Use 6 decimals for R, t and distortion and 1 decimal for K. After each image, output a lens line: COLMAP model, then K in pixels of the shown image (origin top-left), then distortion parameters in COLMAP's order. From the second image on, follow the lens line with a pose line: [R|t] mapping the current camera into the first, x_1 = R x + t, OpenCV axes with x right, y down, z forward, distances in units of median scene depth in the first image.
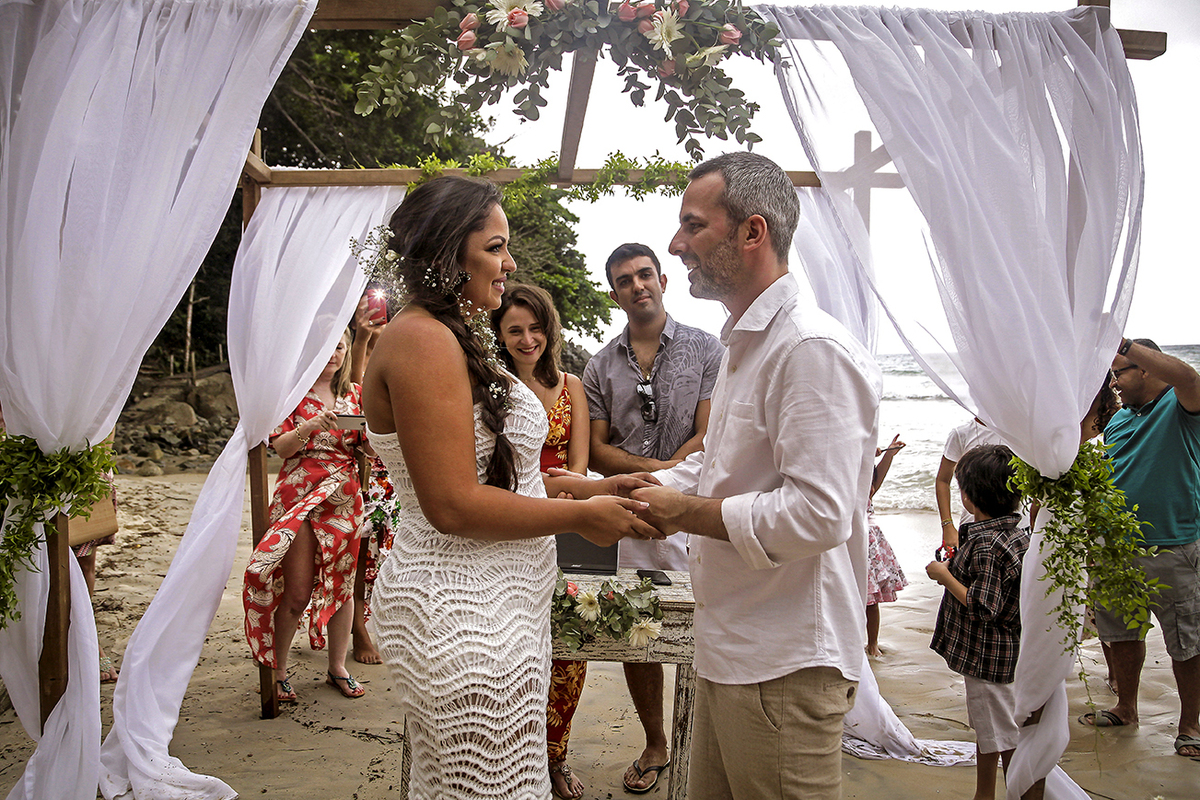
lens RADIAL K [[890.5, 0, 599.4], [0, 890.5, 401.8], [0, 0, 1]] dist [-0.063333, 0.001687]
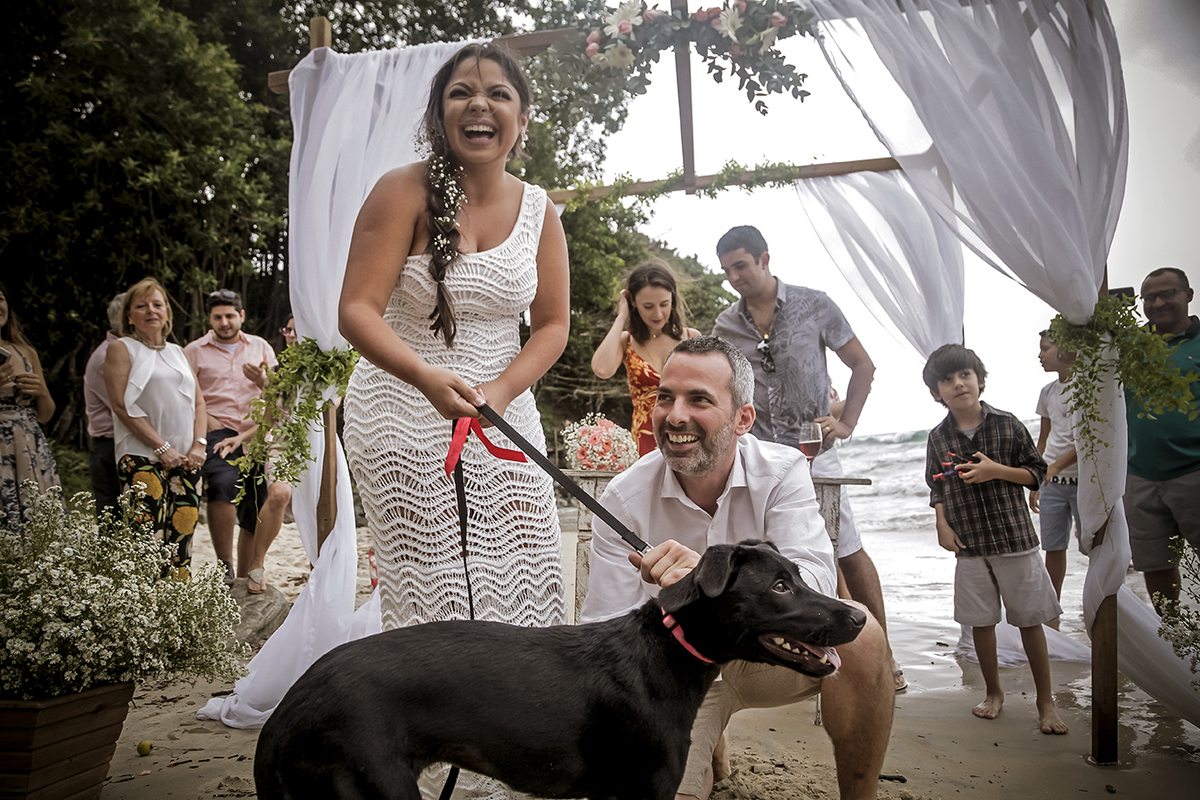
lens RADIAL K [[868.5, 0, 598.6], [0, 868.5, 404.2], [0, 0, 1]] dist [-0.081474, 0.000112]
pose [[0.978074, -0.067290, -0.197088, 0.090040], [0.047912, 0.993682, -0.101496, 0.287030], [0.202673, 0.089828, 0.975118, -0.290329]]
